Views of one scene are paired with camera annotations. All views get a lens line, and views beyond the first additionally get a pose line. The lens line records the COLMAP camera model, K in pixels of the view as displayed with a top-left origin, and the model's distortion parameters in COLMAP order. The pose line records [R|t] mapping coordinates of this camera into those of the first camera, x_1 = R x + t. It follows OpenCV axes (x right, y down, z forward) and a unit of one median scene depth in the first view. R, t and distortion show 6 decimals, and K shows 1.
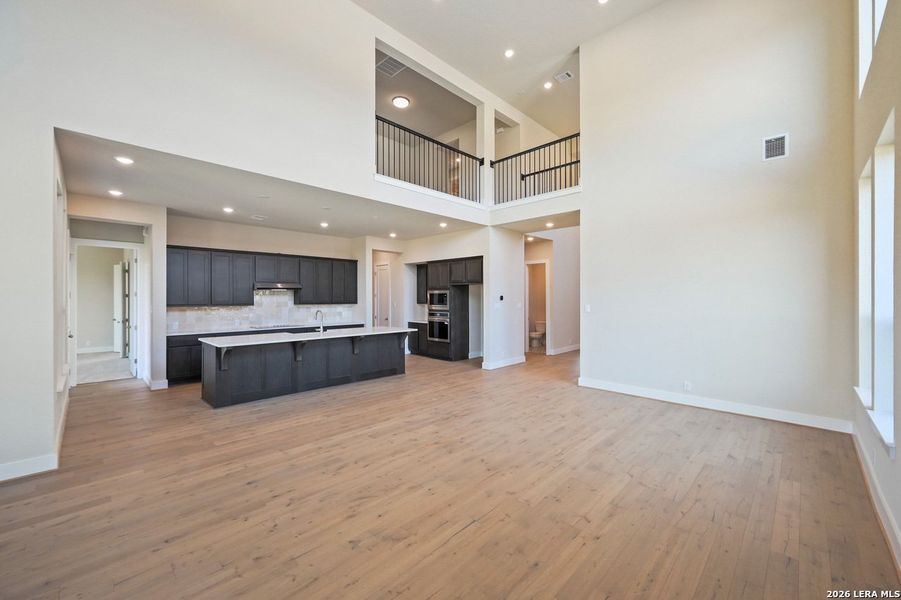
lens RADIAL K [[358.8, 0, 452.2], [0, 358.8, 296.6], [0, 0, 1]] dist [0.001179, 0.000358]
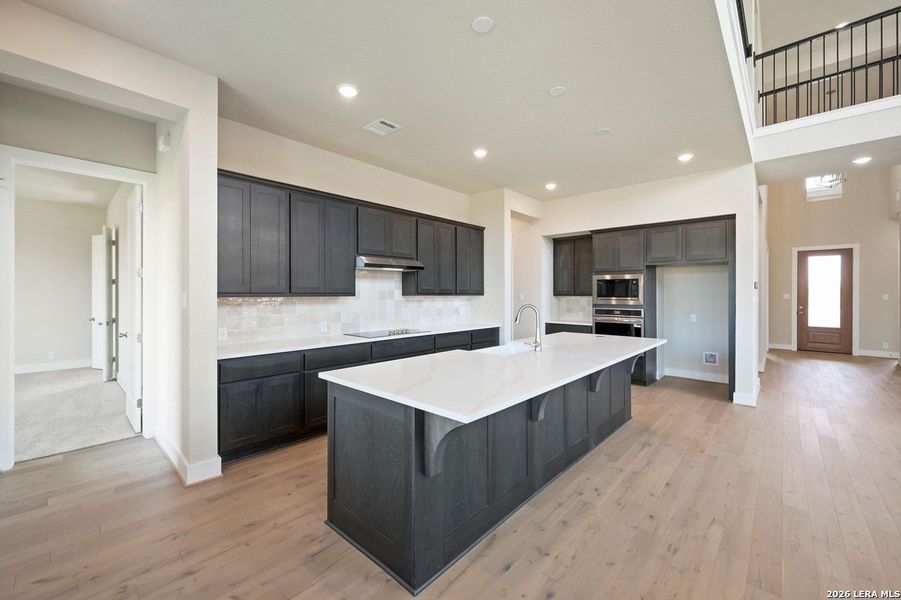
lens RADIAL K [[358.8, 0, 452.8], [0, 358.8, 293.9], [0, 0, 1]] dist [0.001179, 0.000358]
pose [[0.999299, 0.002839, 0.037320, -0.496088], [-0.003006, 0.999986, 0.004416, 0.021588], [-0.037307, -0.004525, 0.999294, 0.514559]]
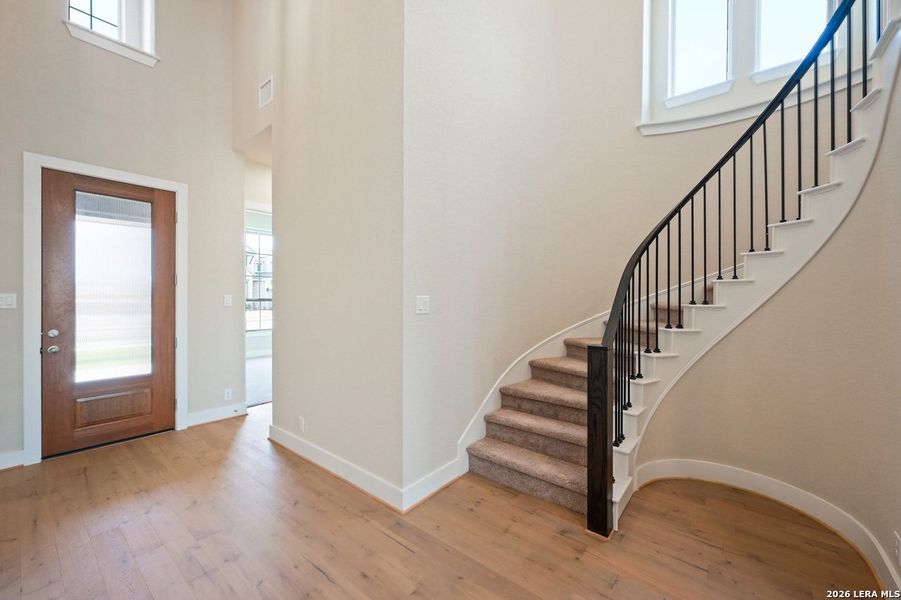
lens RADIAL K [[358.8, 0, 451.0], [0, 358.8, 297.7], [0, 0, 1]] dist [0.001179, 0.000358]
pose [[-0.107492, -0.006488, 0.994185, 0.364145], [-0.009010, 0.999944, 0.005551, 0.021210], [-0.994165, -0.008361, -0.107545, 1.373774]]
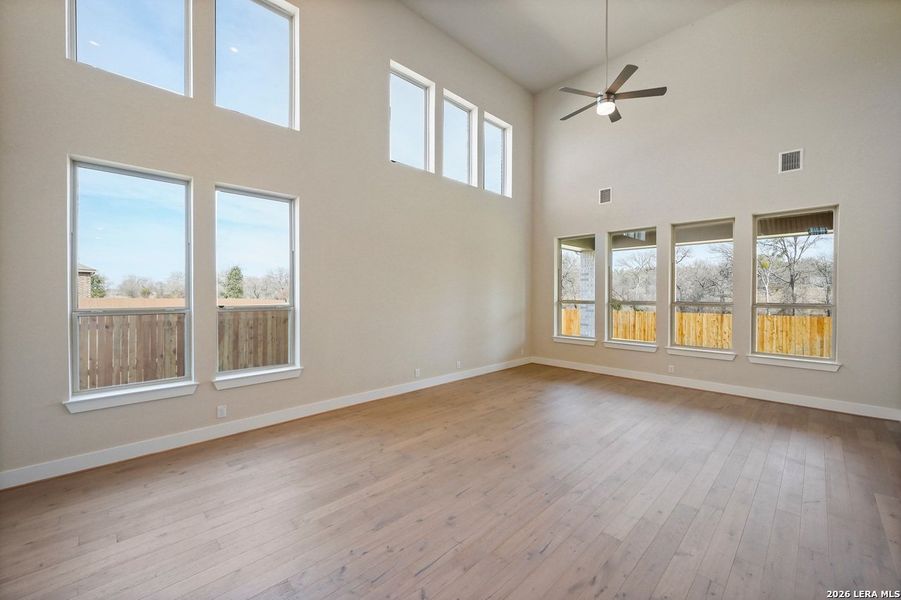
lens RADIAL K [[358.8, 0, 450.4], [0, 358.8, 298.6], [0, 0, 1]] dist [0.001179, 0.000358]
pose [[-0.999747, -0.002843, 0.022304, 0.124810], [-0.002571, 0.999922, 0.012249, 0.000521], [-0.022337, 0.012189, -0.999676, 1.046634]]
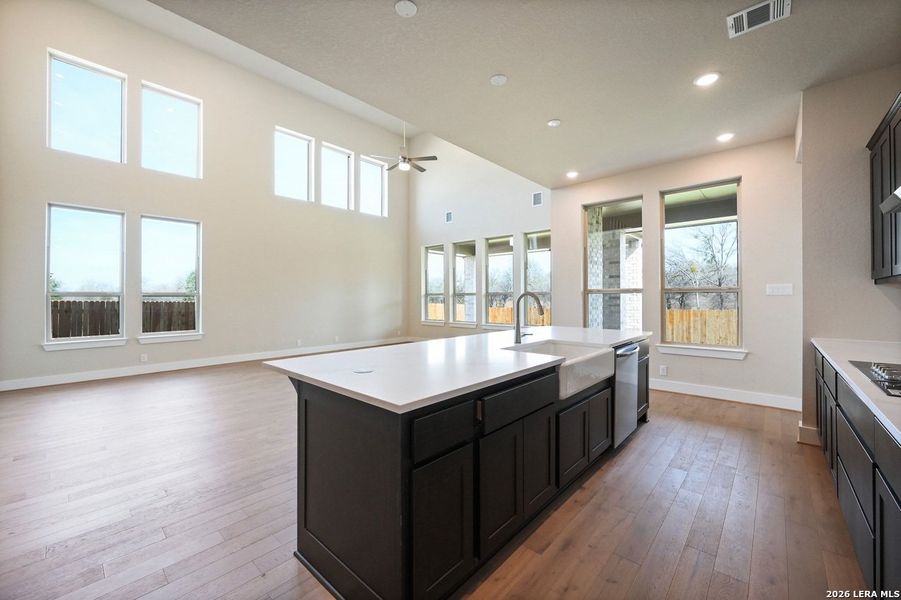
lens RADIAL K [[358.8, 0, 446.6], [0, 358.8, 296.8], [0, 0, 1]] dist [0.001179, 0.000358]
pose [[-0.999434, 0.001958, -0.033595, -0.257273], [0.002164, 0.999979, -0.006124, 0.044260], [0.033582, -0.006193, -0.999417, 1.443815]]
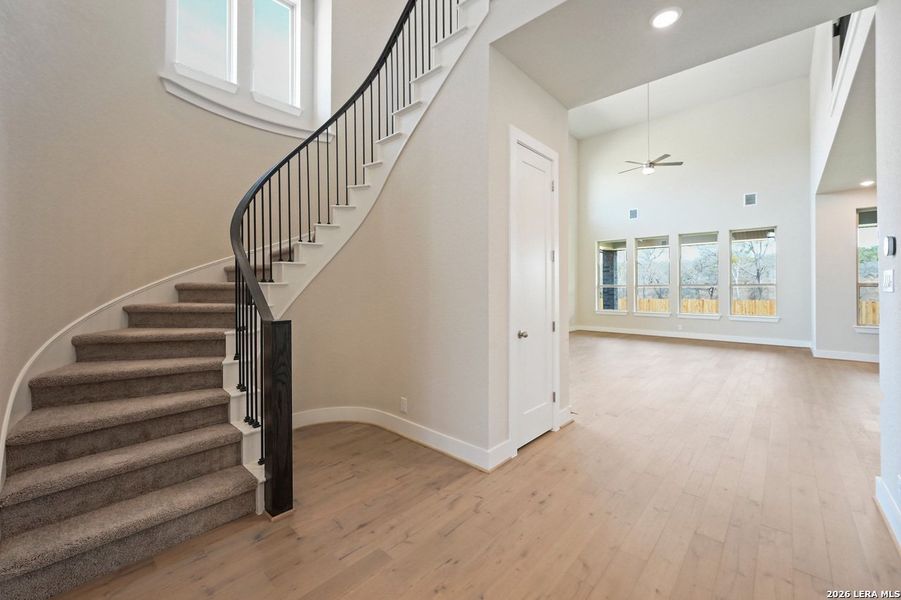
lens RADIAL K [[358.8, 0, 451.4], [0, 358.8, 285.9], [0, 0, 1]] dist [0.001179, 0.000358]
pose [[-0.999585, -0.000490, -0.028812, 0.549565], [-0.000268, 0.999970, -0.007726, 0.039504], [0.028815, -0.007715, -0.999555, 1.542673]]
